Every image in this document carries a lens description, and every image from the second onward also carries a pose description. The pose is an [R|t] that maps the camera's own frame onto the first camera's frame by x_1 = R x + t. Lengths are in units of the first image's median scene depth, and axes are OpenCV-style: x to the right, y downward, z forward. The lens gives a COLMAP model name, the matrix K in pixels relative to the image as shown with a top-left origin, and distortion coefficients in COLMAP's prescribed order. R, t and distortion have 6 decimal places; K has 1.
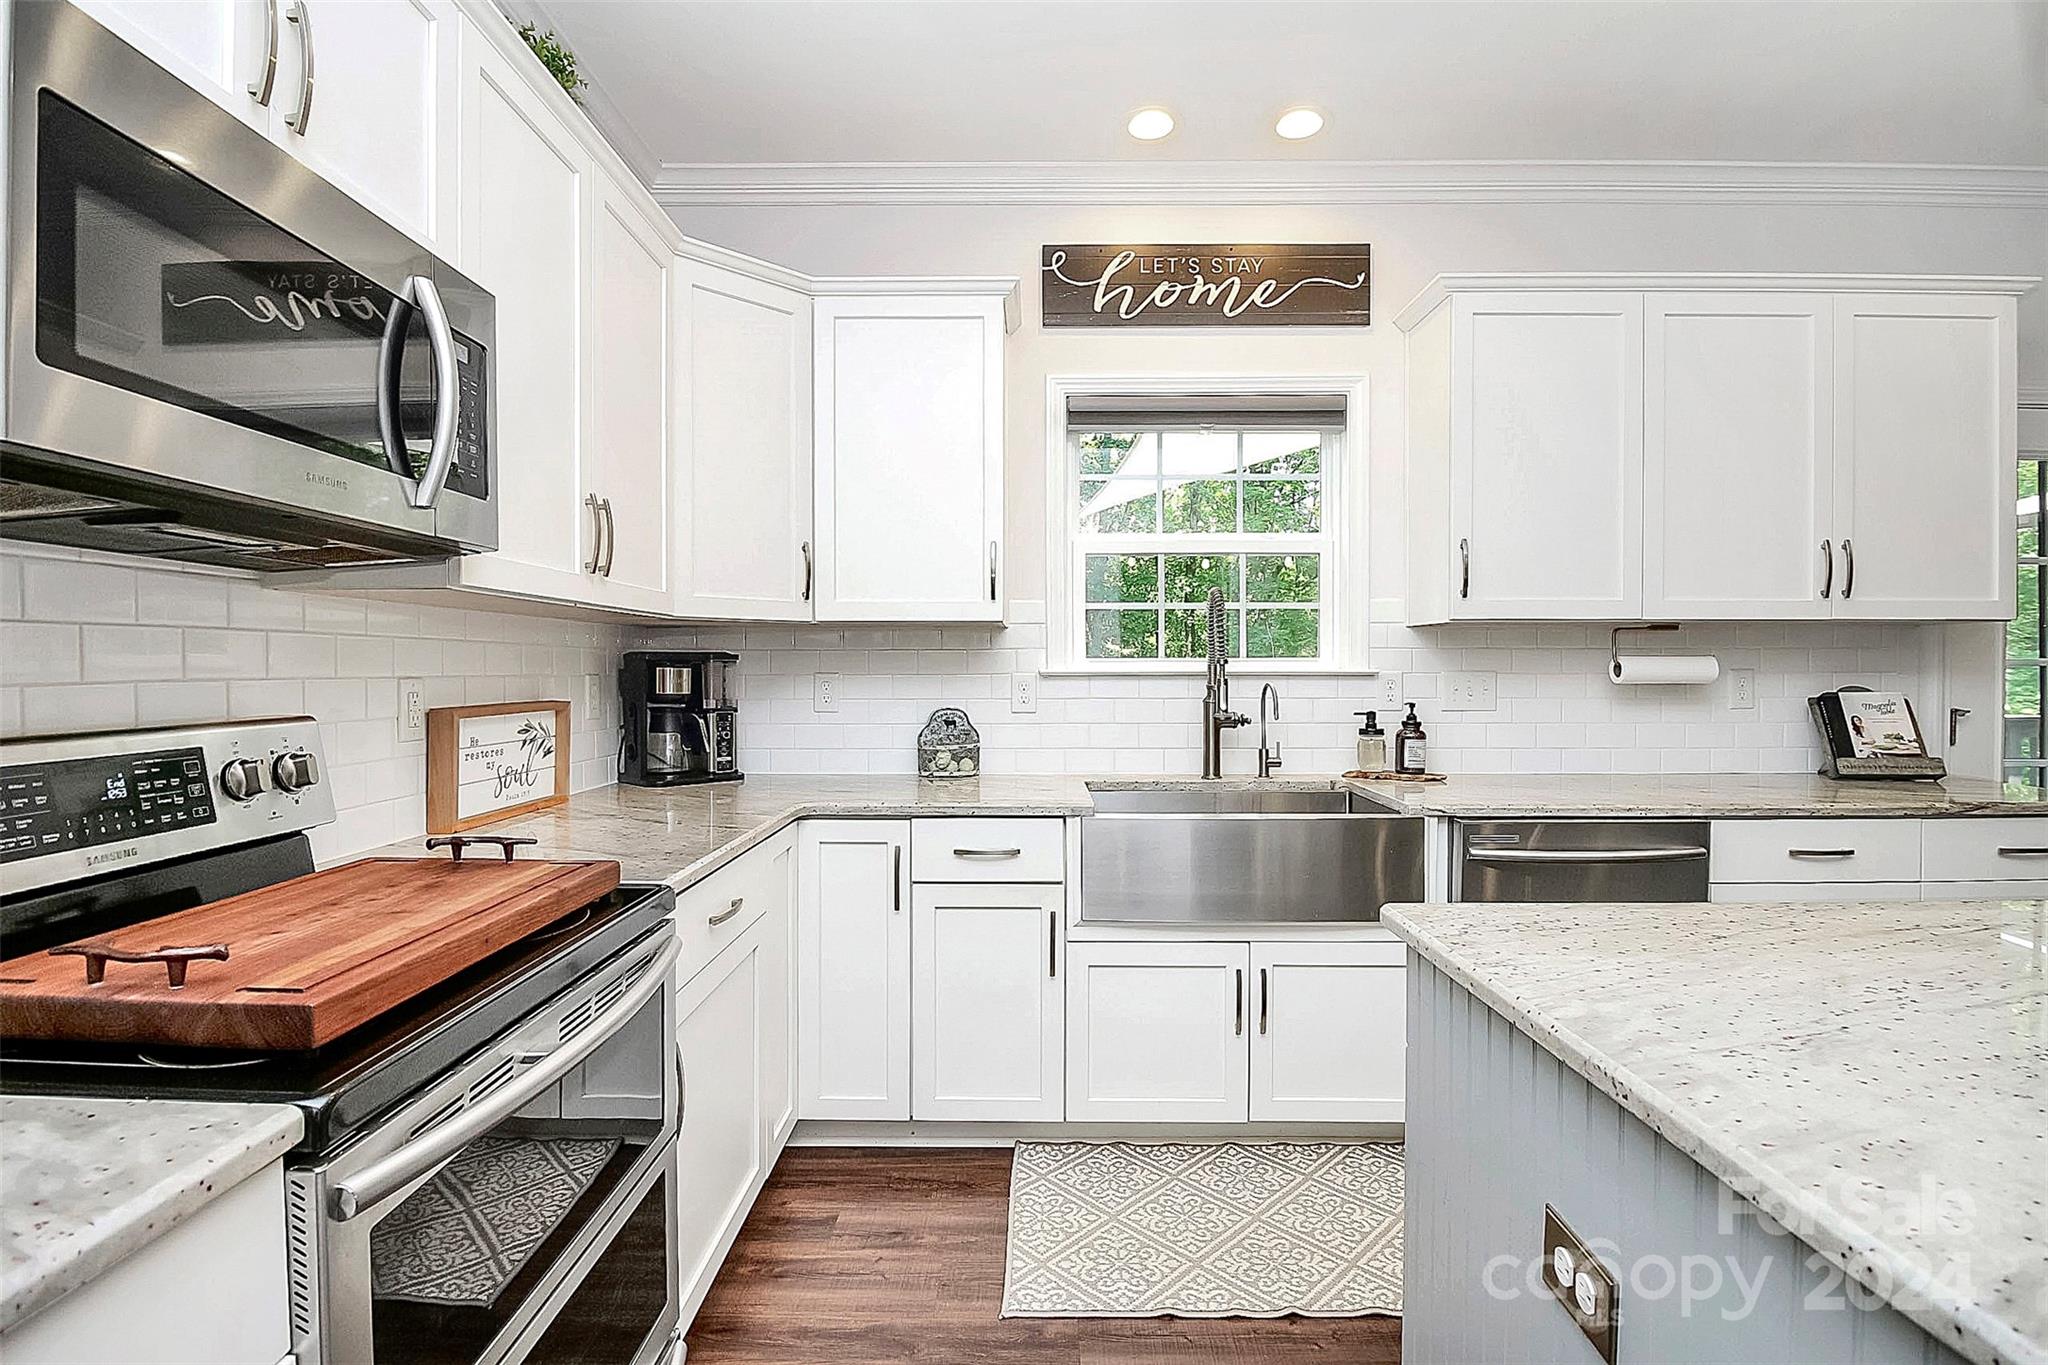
lens RADIAL K [[959.9, 0, 1027.3], [0, 959.9, 678.0], [0, 0, 1]] dist [-0.014814, -0.008502]
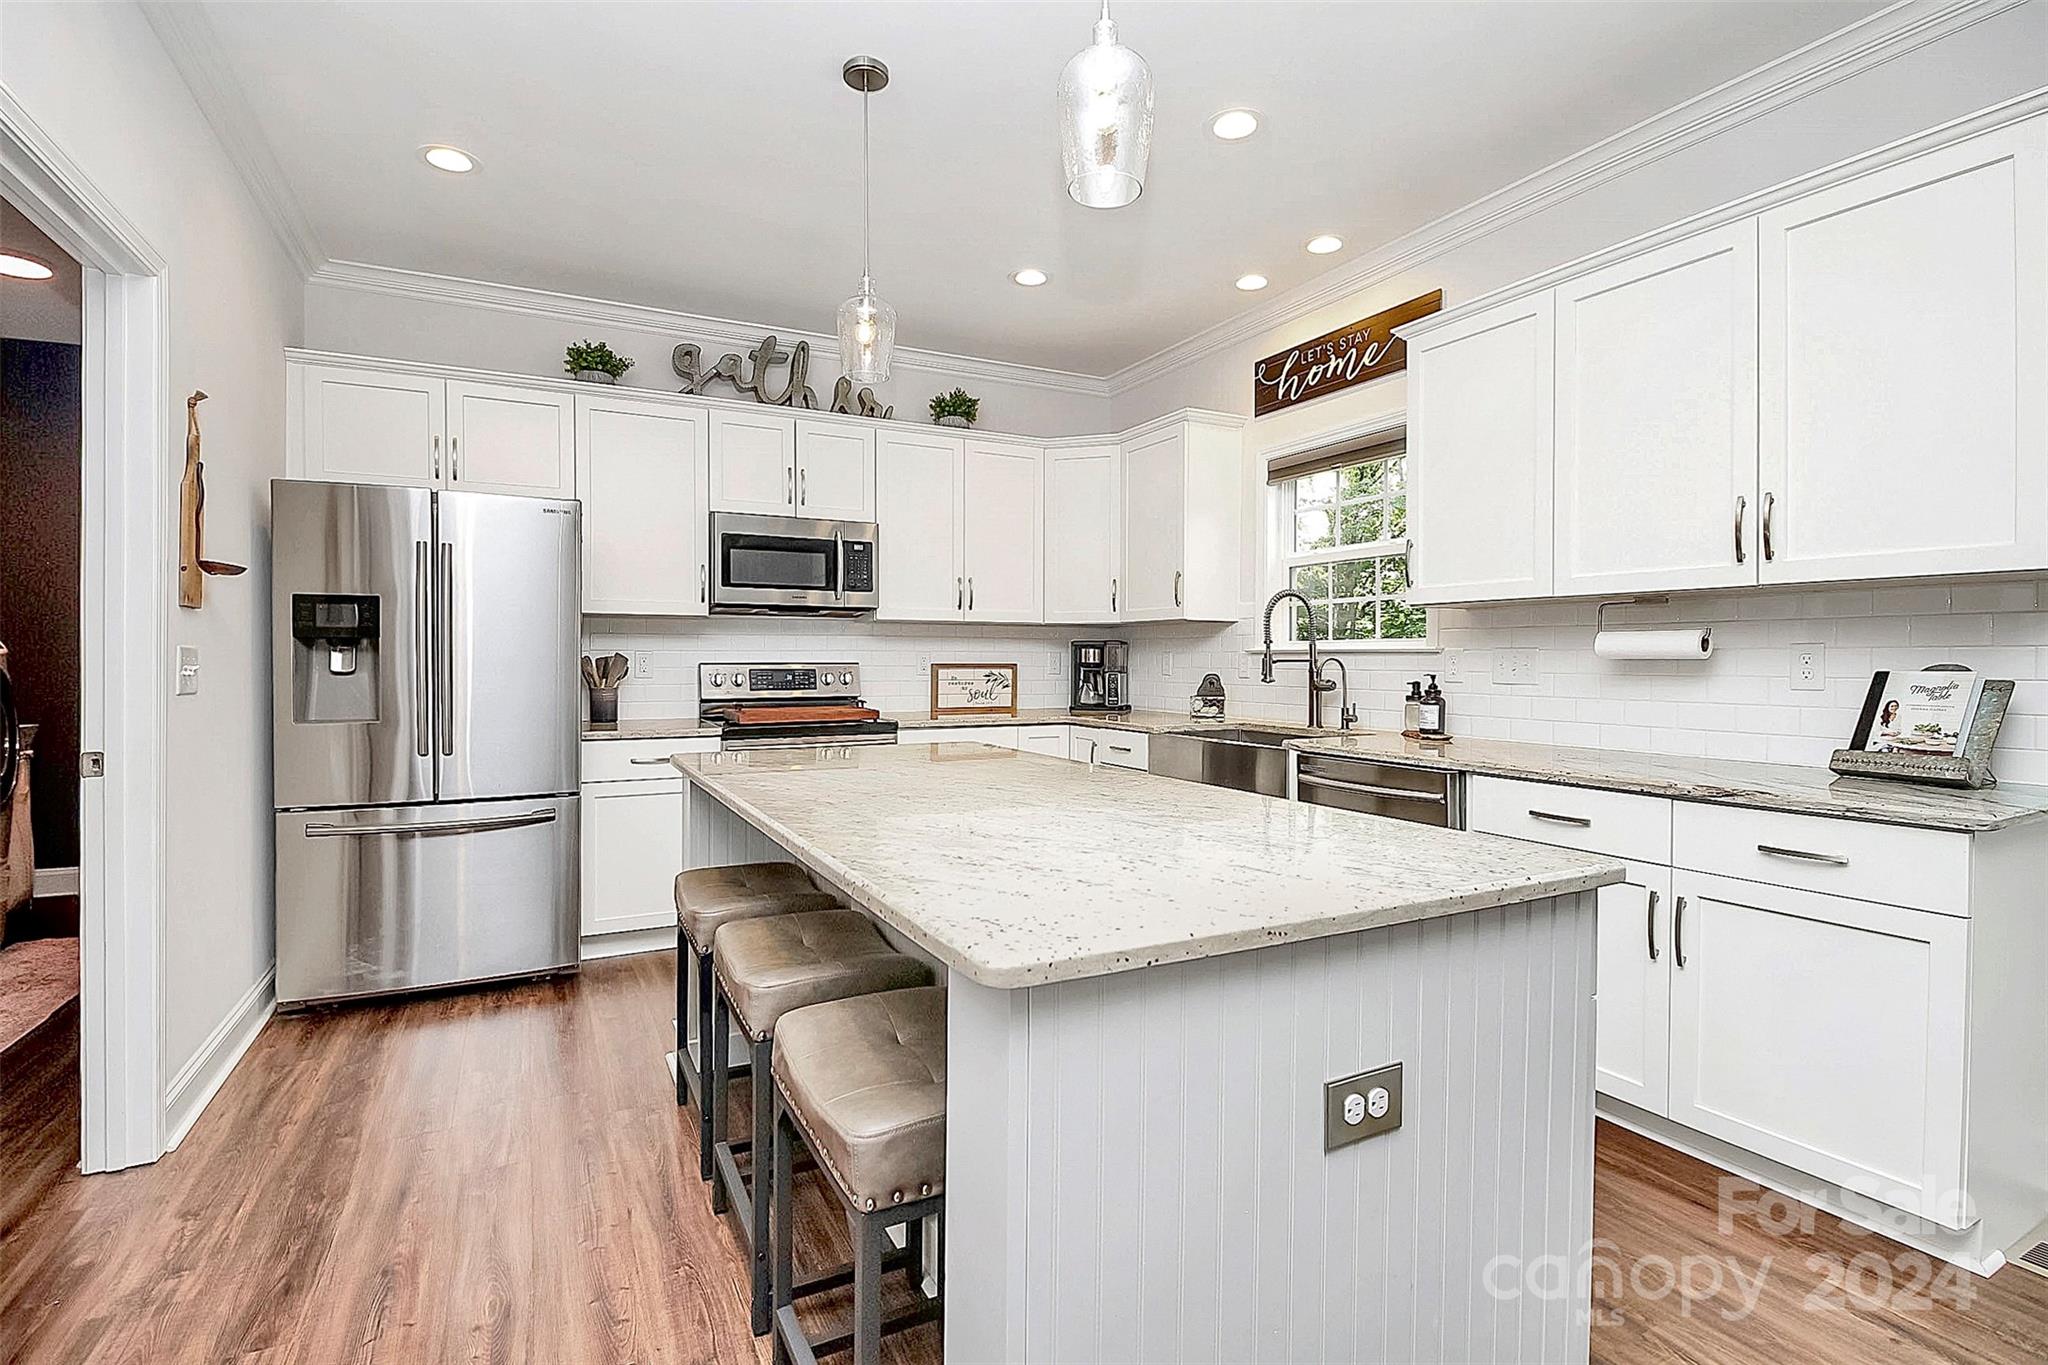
lens RADIAL K [[959.9, 0, 1025.7], [0, 959.9, 671.5], [0, 0, 1]] dist [-0.014814, -0.008502]
pose [[0.472918, 0.014183, -0.880992, 1.231694], [-0.012545, 0.999877, 0.009363, 0.017628], [0.881017, 0.006624, 0.473038, -0.013193]]
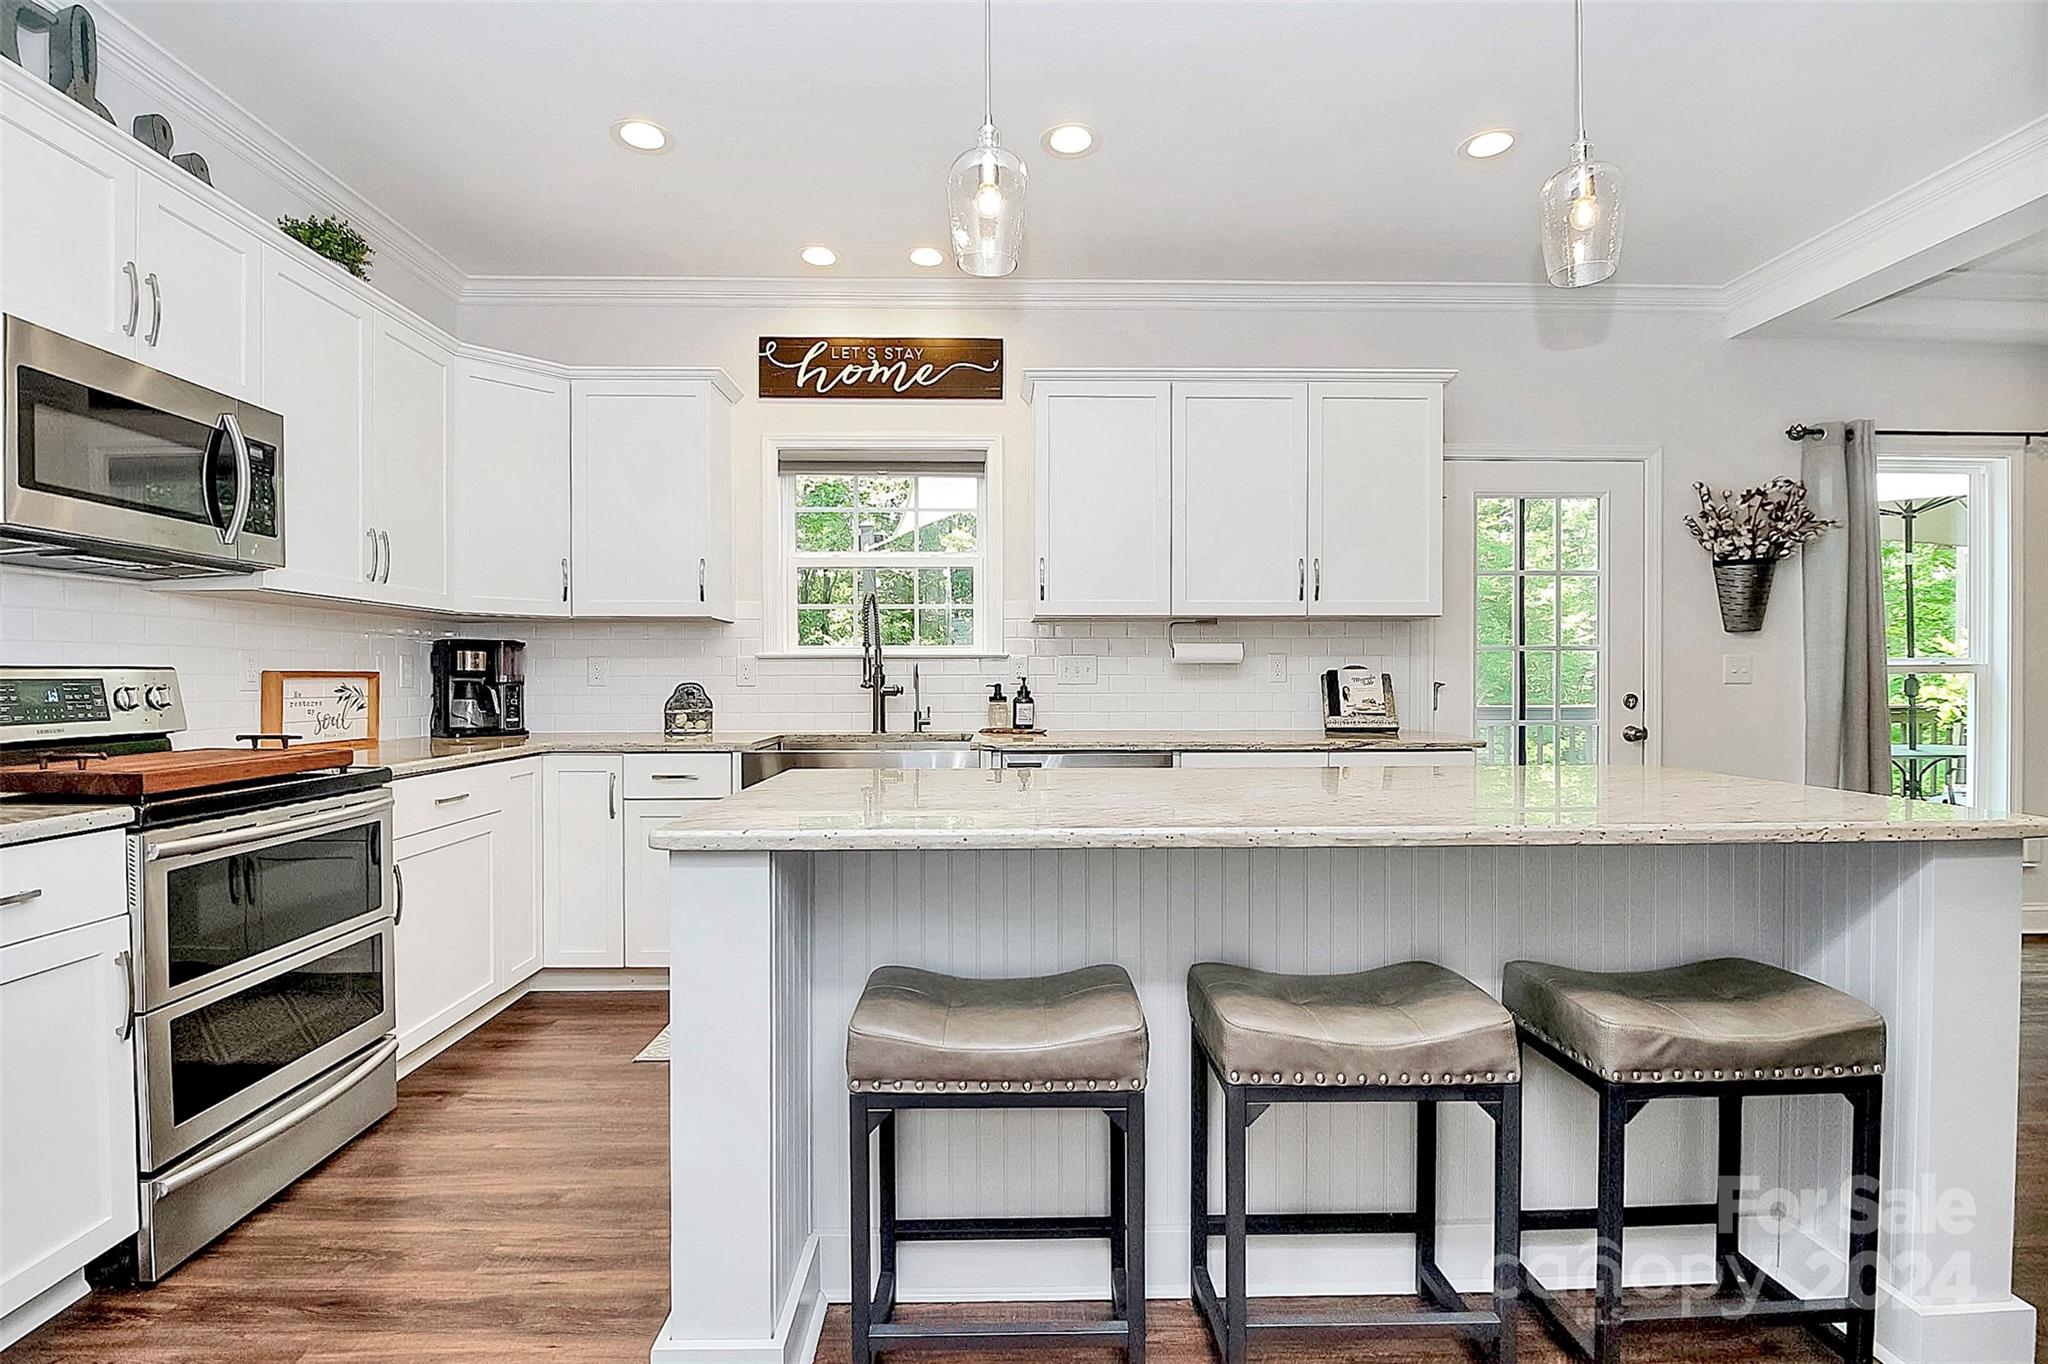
lens RADIAL K [[959.9, 0, 1027.2], [0, 959.9, 688.0], [0, 0, 1]] dist [-0.014814, -0.008502]
pose [[0.999176, -0.001651, 0.040566, 0.356139], [0.001639, 0.999999, 0.000329, 0.041619], [-0.040566, -0.000263, 0.999177, -0.374738]]
